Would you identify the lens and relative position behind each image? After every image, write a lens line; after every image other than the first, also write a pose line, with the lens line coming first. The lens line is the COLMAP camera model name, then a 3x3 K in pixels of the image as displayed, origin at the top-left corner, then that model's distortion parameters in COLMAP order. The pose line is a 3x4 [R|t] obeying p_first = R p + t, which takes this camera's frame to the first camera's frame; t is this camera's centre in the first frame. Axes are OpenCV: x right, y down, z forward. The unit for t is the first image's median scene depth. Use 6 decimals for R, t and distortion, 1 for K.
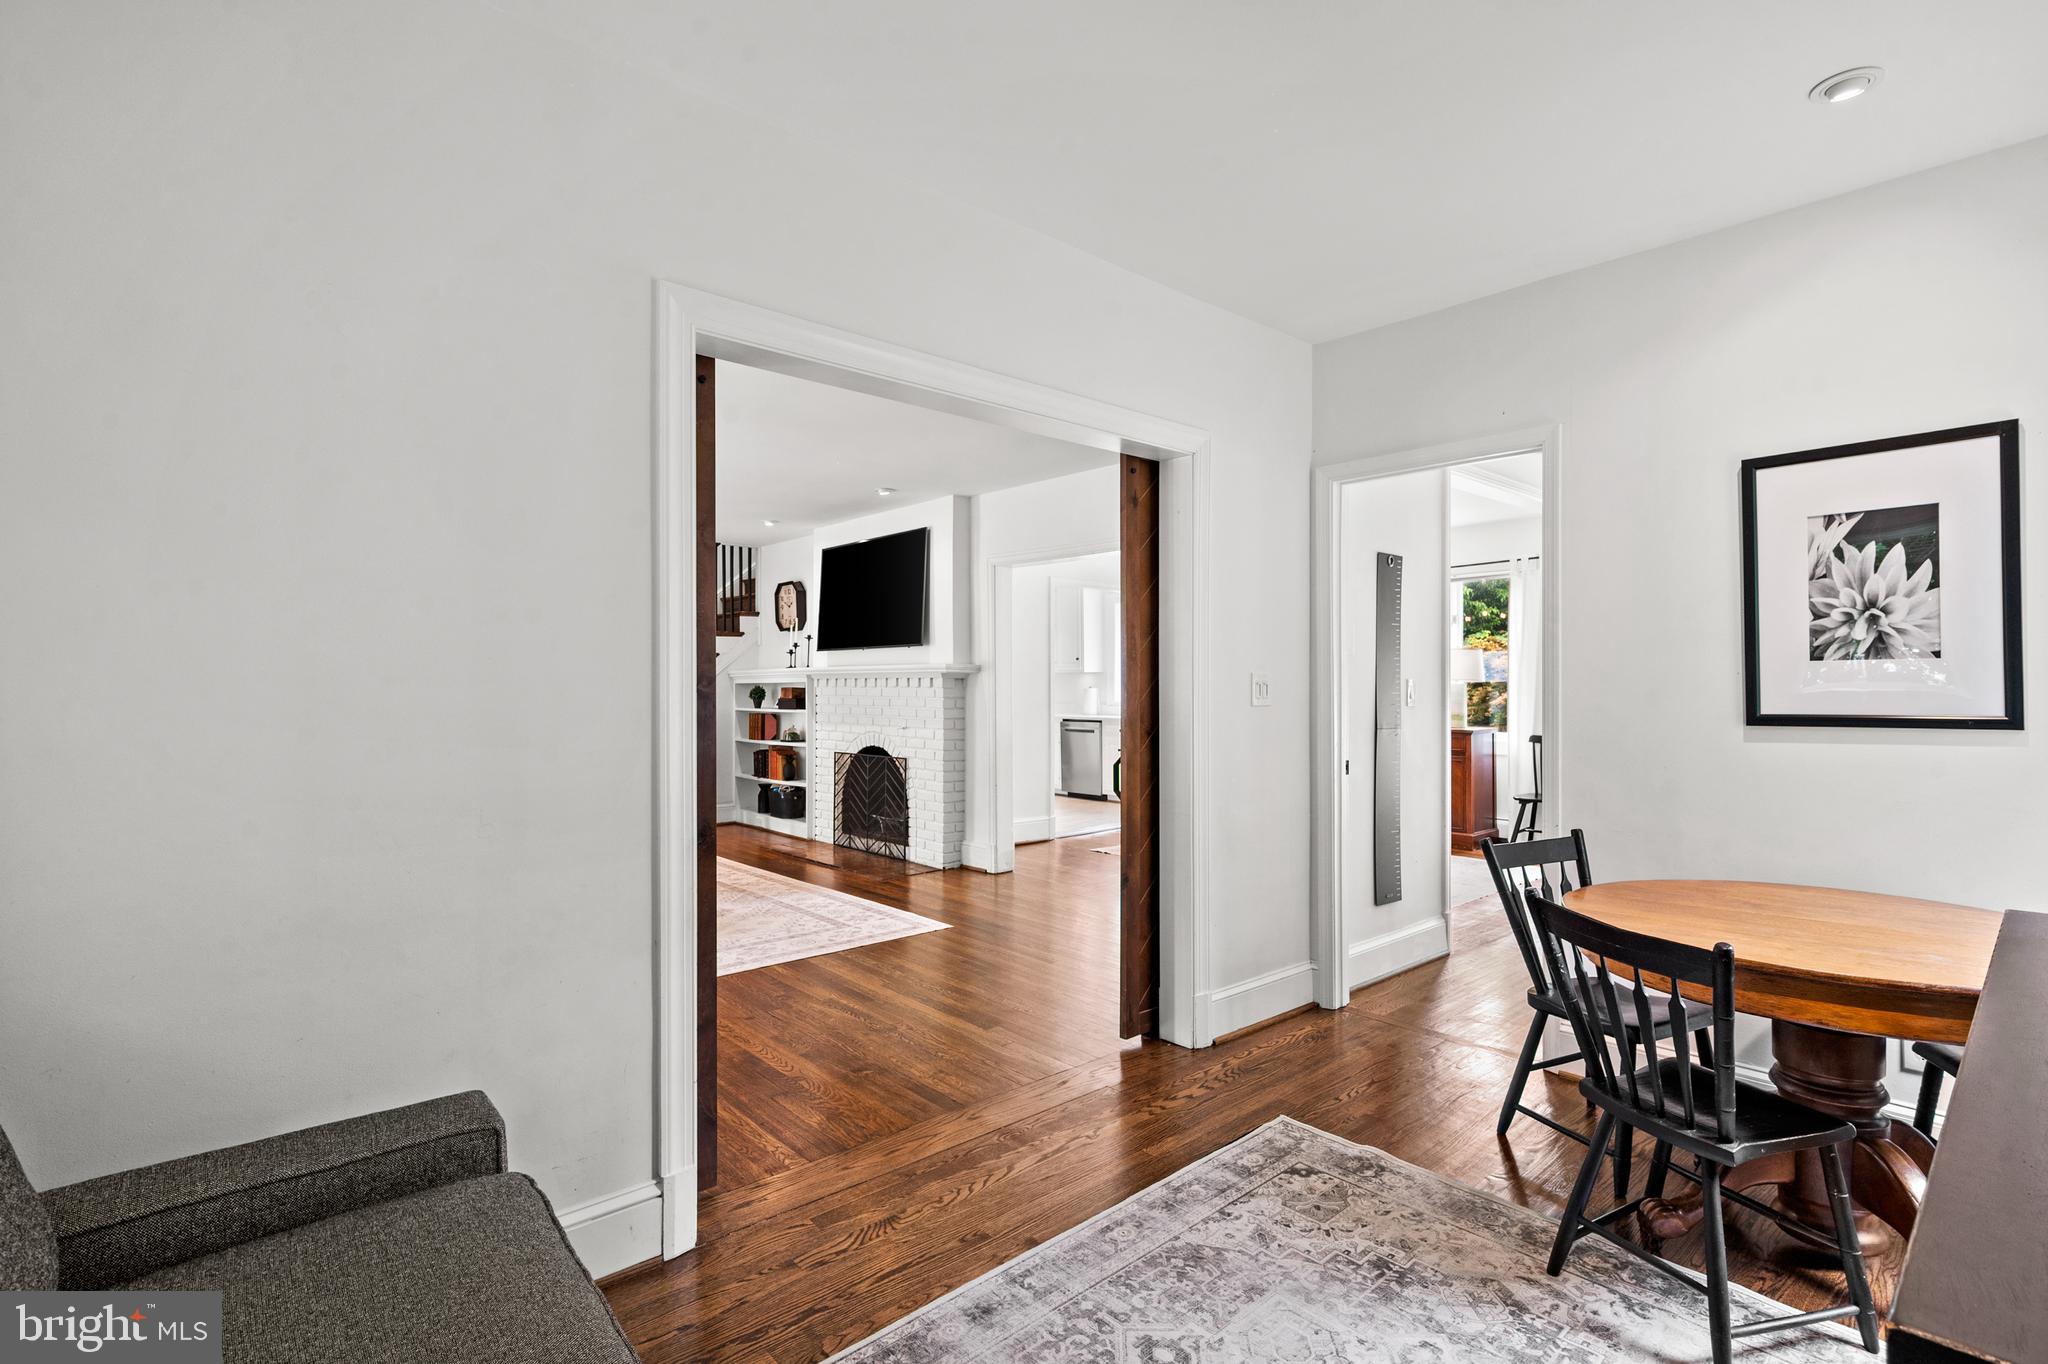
lens RADIAL K [[960.6, 0, 1036.0], [0, 960.6, 684.4], [0, 0, 1]] dist [0.000640, -0.000828]
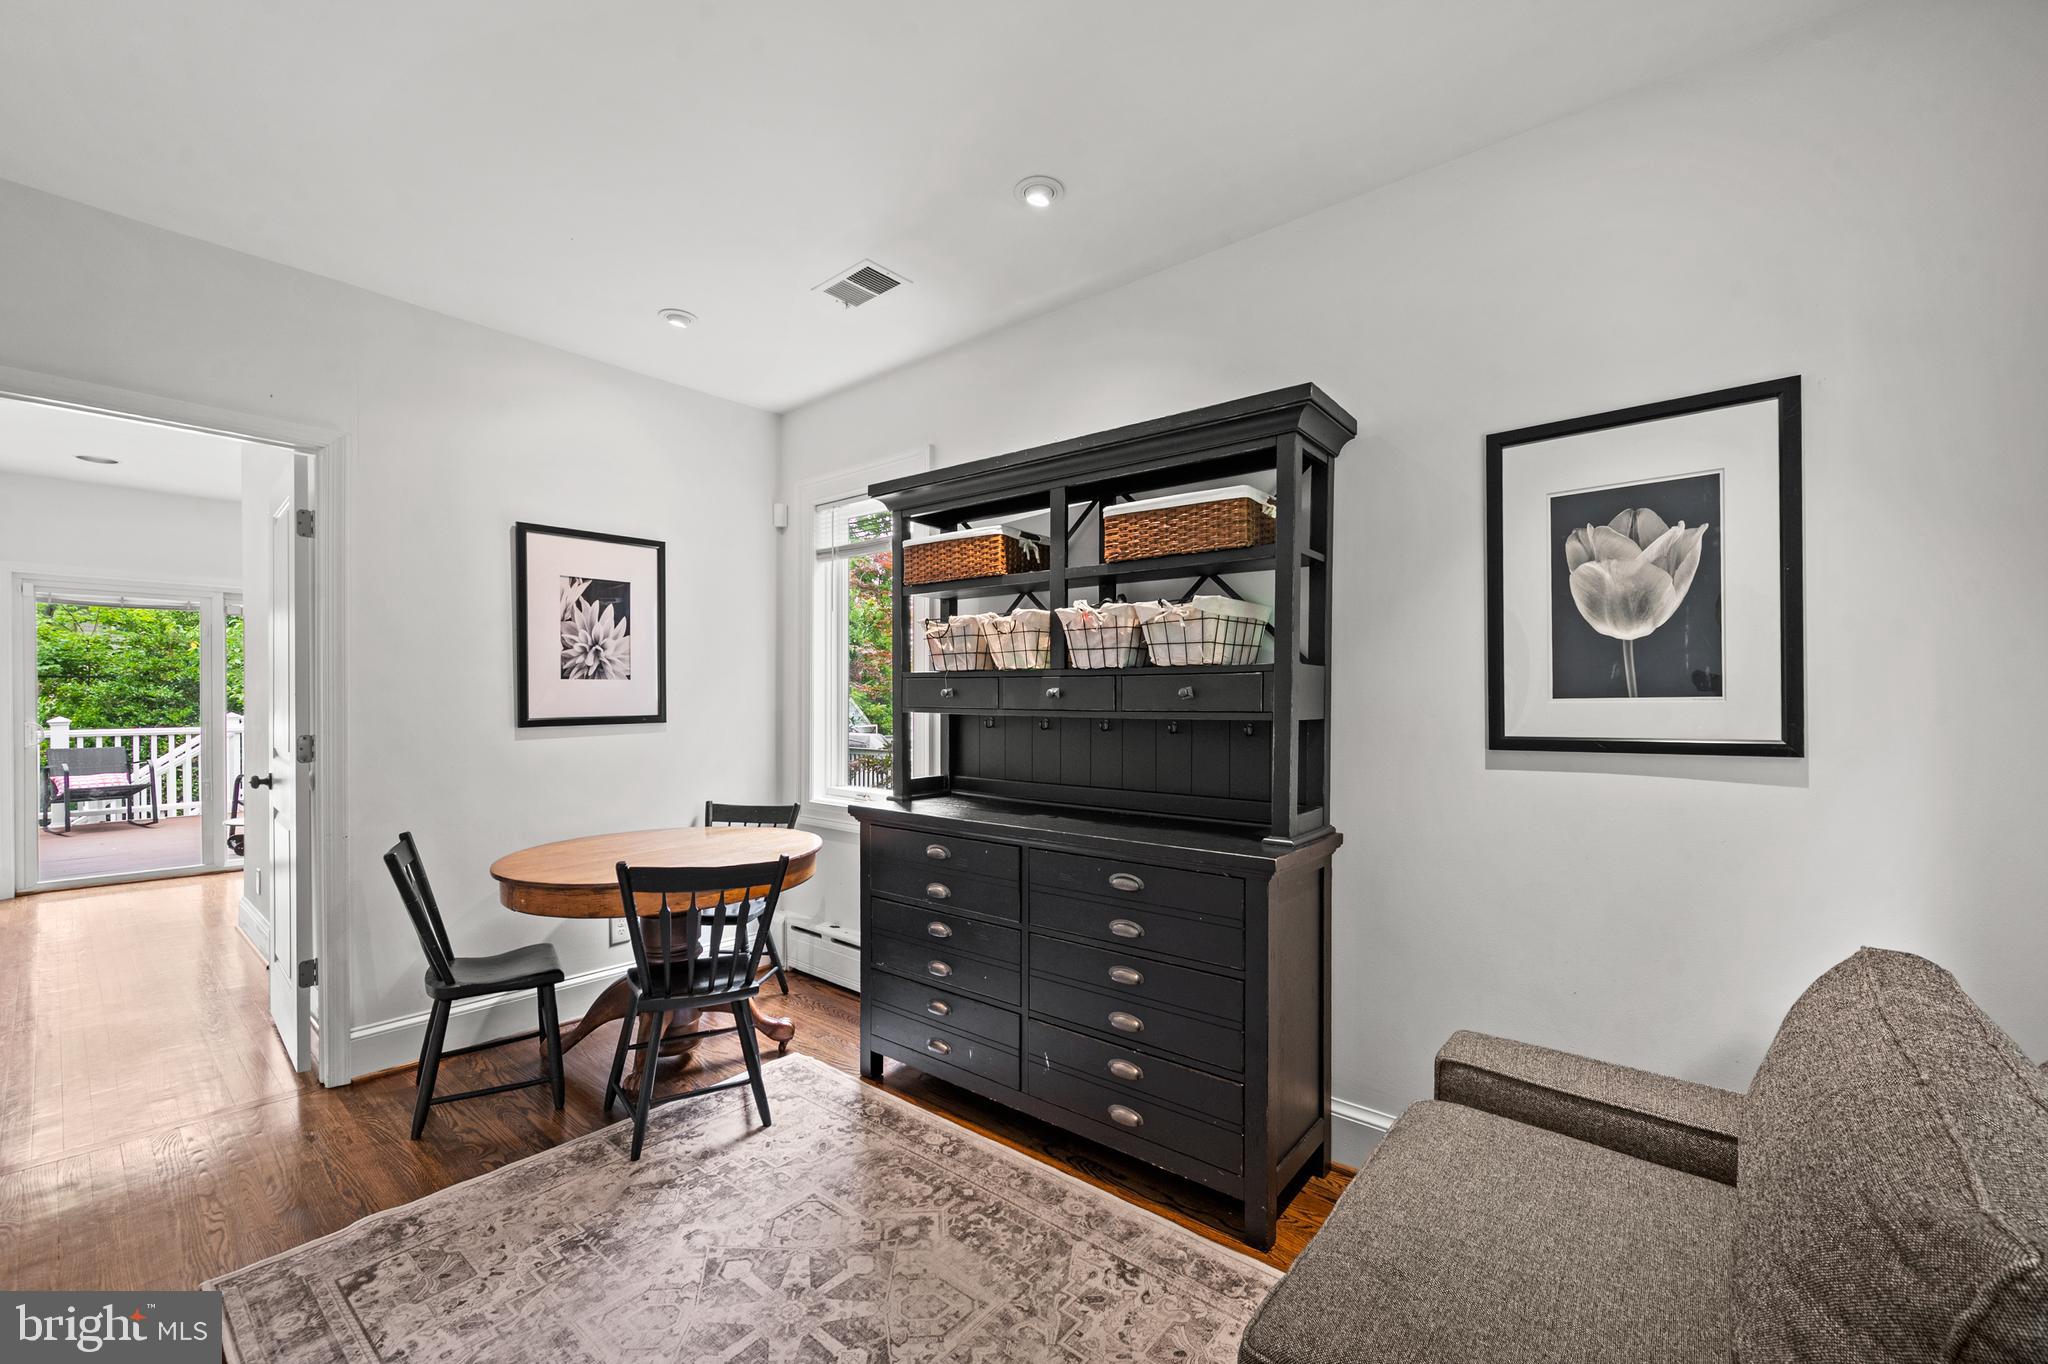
lens RADIAL K [[827.4, 0, 1029.8], [0, 827.4, 704.1], [0, 0, 1]] dist [0.002718, -0.000690]
pose [[-0.129704, -0.015817, 0.991427, -0.255935], [-0.010078, 0.999842, 0.014632, -0.006765], [-0.991501, -0.008094, -0.129843, 0.259023]]
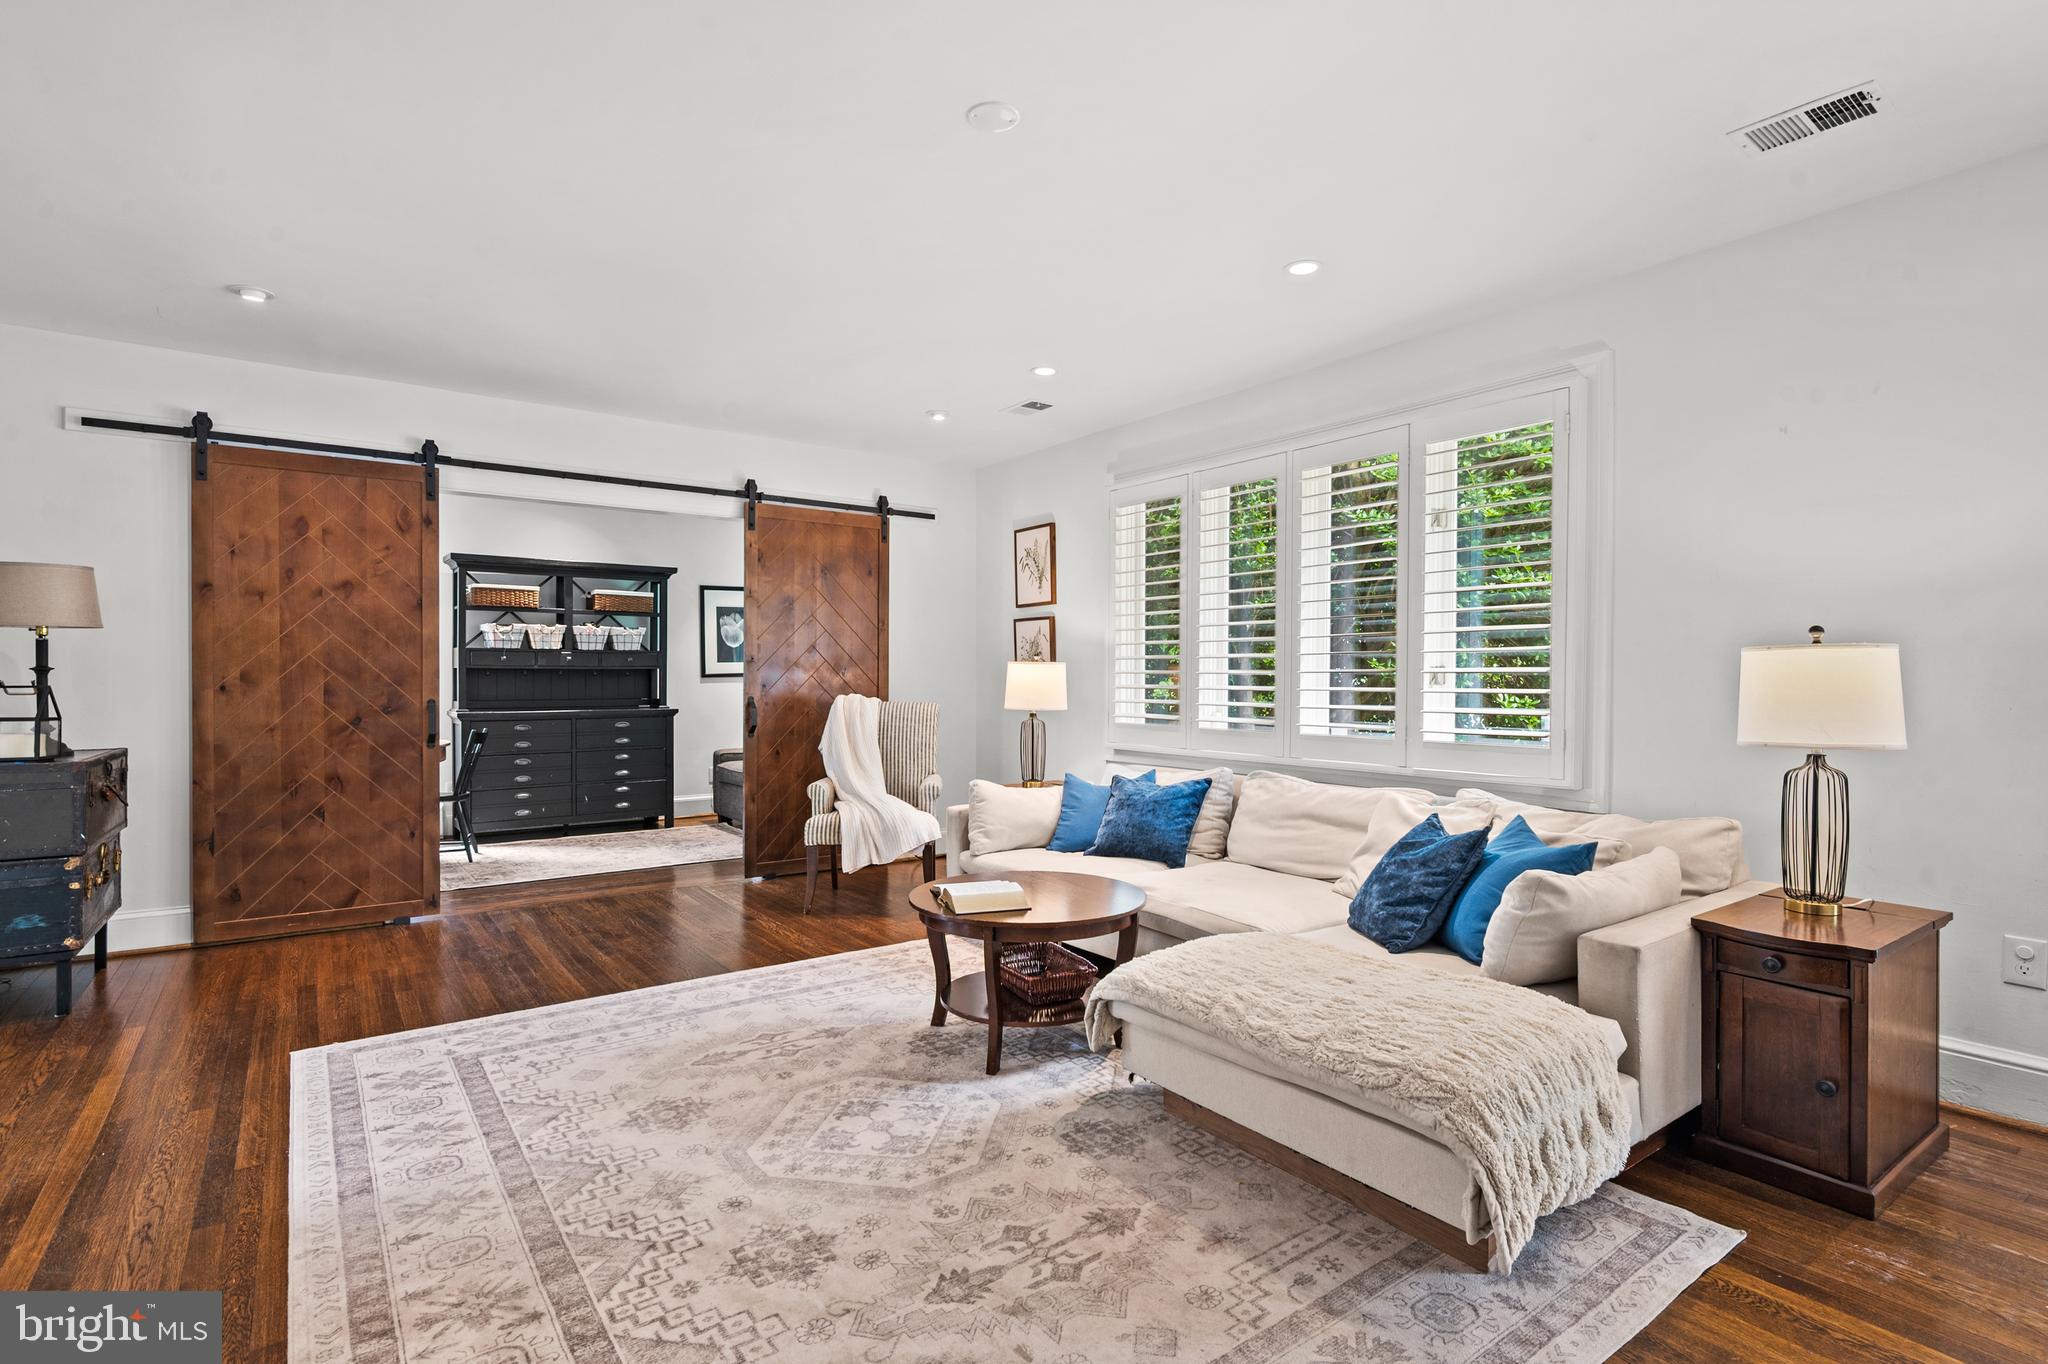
lens RADIAL K [[1009.2, 0, 1046.3], [0, 1009.2, 668.9], [0, 0, 1]] dist [0.002245, -0.001225]
pose [[-0.995559, -0.006126, 0.093941, -0.613495], [-0.007275, 0.999903, -0.011899, 0.020516], [-0.093859, -0.012530, -0.995507, 1.598344]]
